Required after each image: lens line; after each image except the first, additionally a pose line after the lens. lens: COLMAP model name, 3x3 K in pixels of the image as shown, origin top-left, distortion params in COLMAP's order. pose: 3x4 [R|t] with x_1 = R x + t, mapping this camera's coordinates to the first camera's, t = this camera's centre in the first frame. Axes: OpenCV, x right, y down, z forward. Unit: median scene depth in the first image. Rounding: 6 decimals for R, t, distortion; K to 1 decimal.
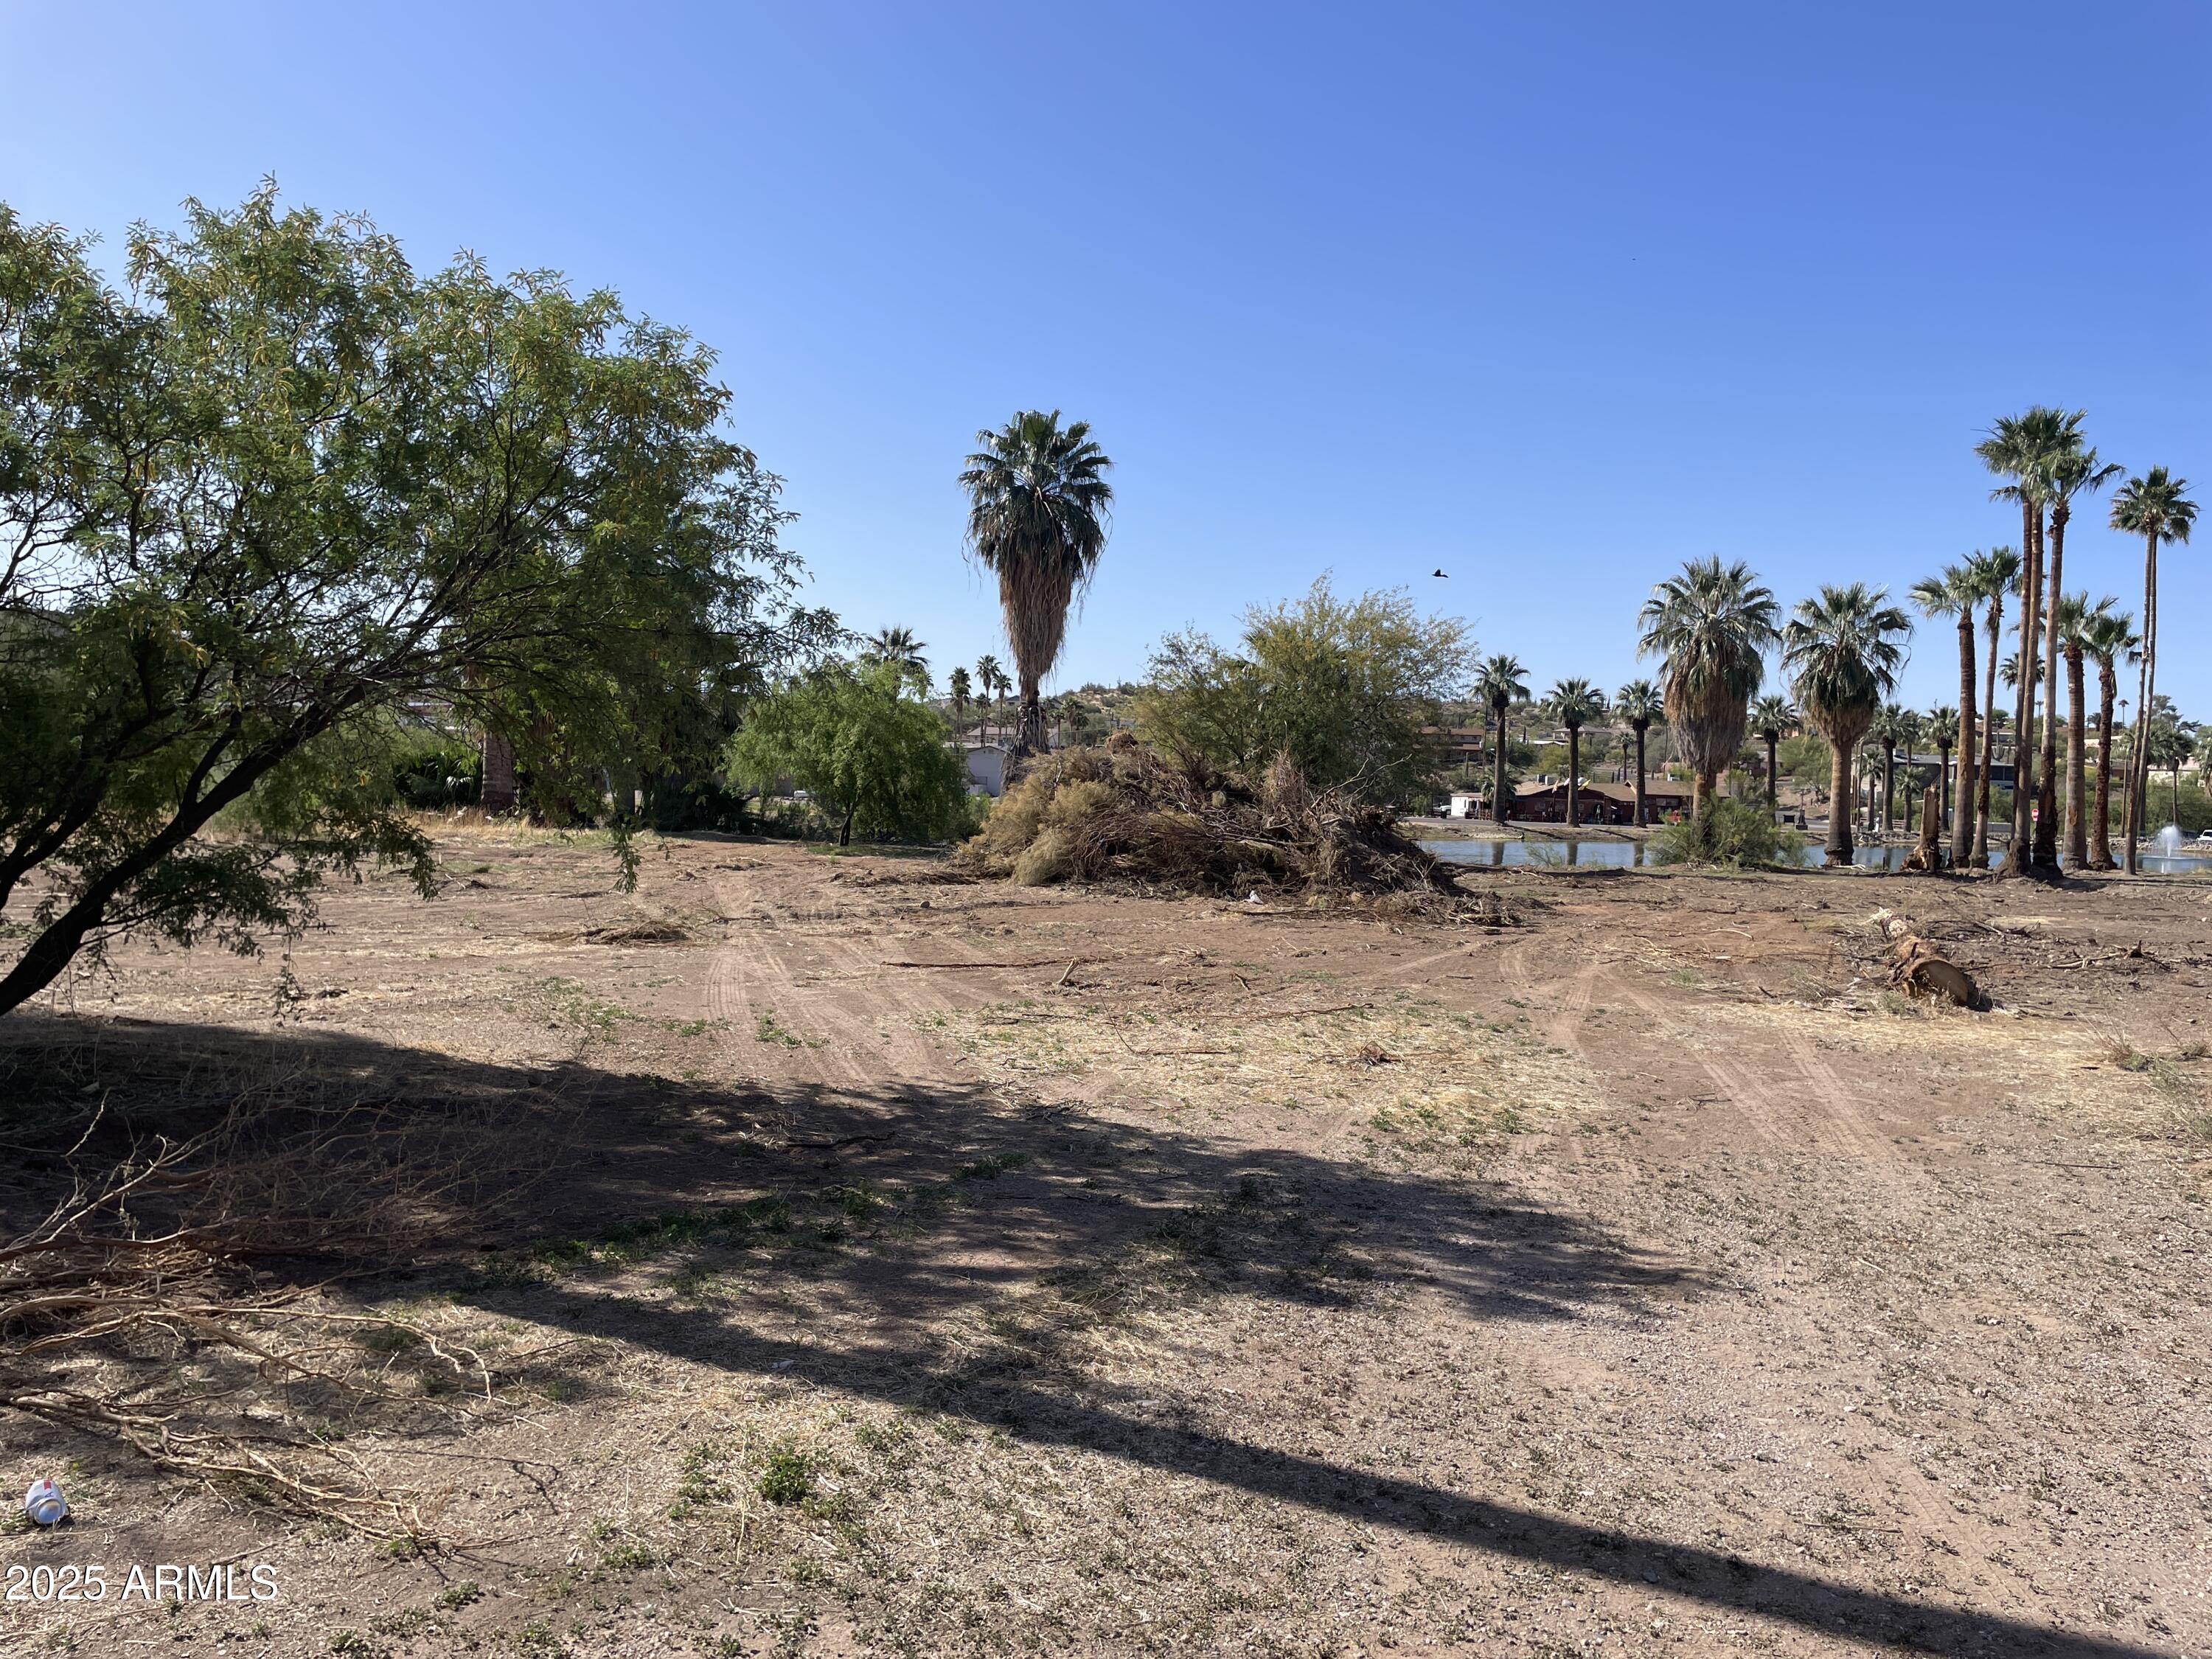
lens RADIAL K [[1669.2, 0, 1090.2], [0, 1669.2, 814.1], [0, 0, 1]] dist [0.119352, -0.142553]
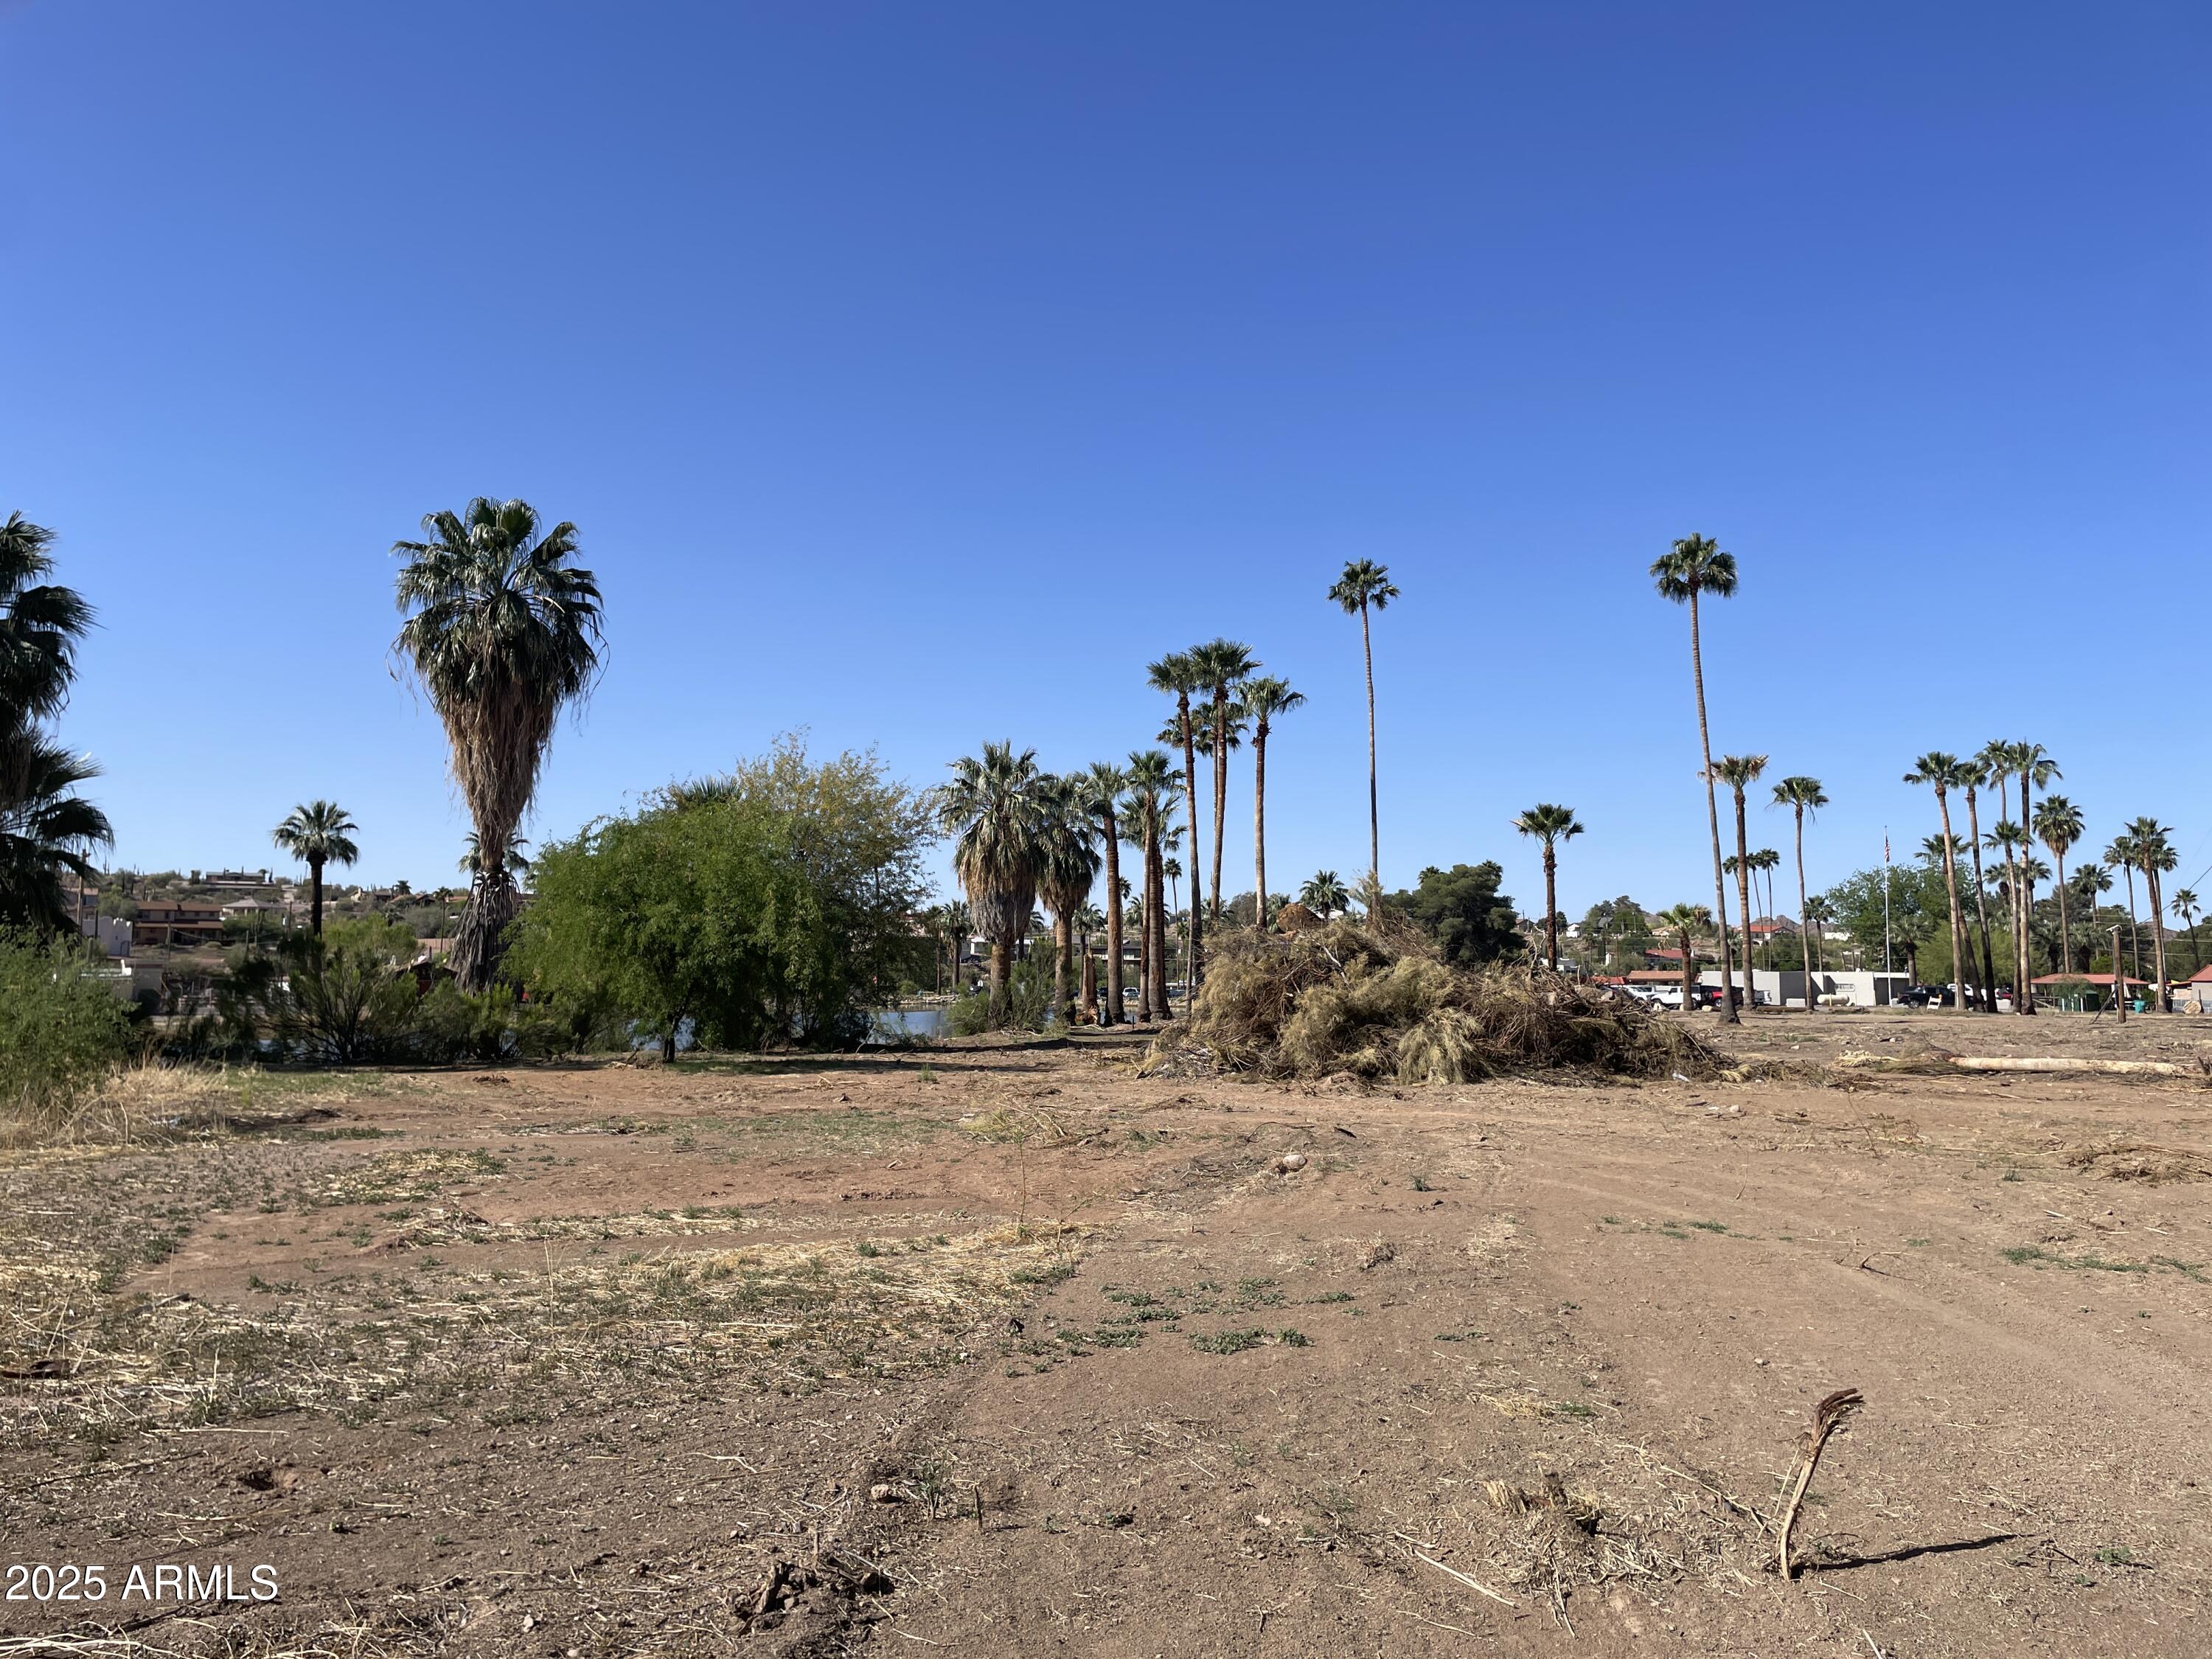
lens RADIAL K [[1669.2, 0, 1090.2], [0, 1669.2, 814.1], [0, 0, 1]] dist [0.119352, -0.142553]
pose [[0.706744, 0.036344, 0.706536, -0.379187], [0.036256, 0.995507, -0.087475, -0.015035], [-0.706540, 0.087439, 0.702250, 0.264967]]
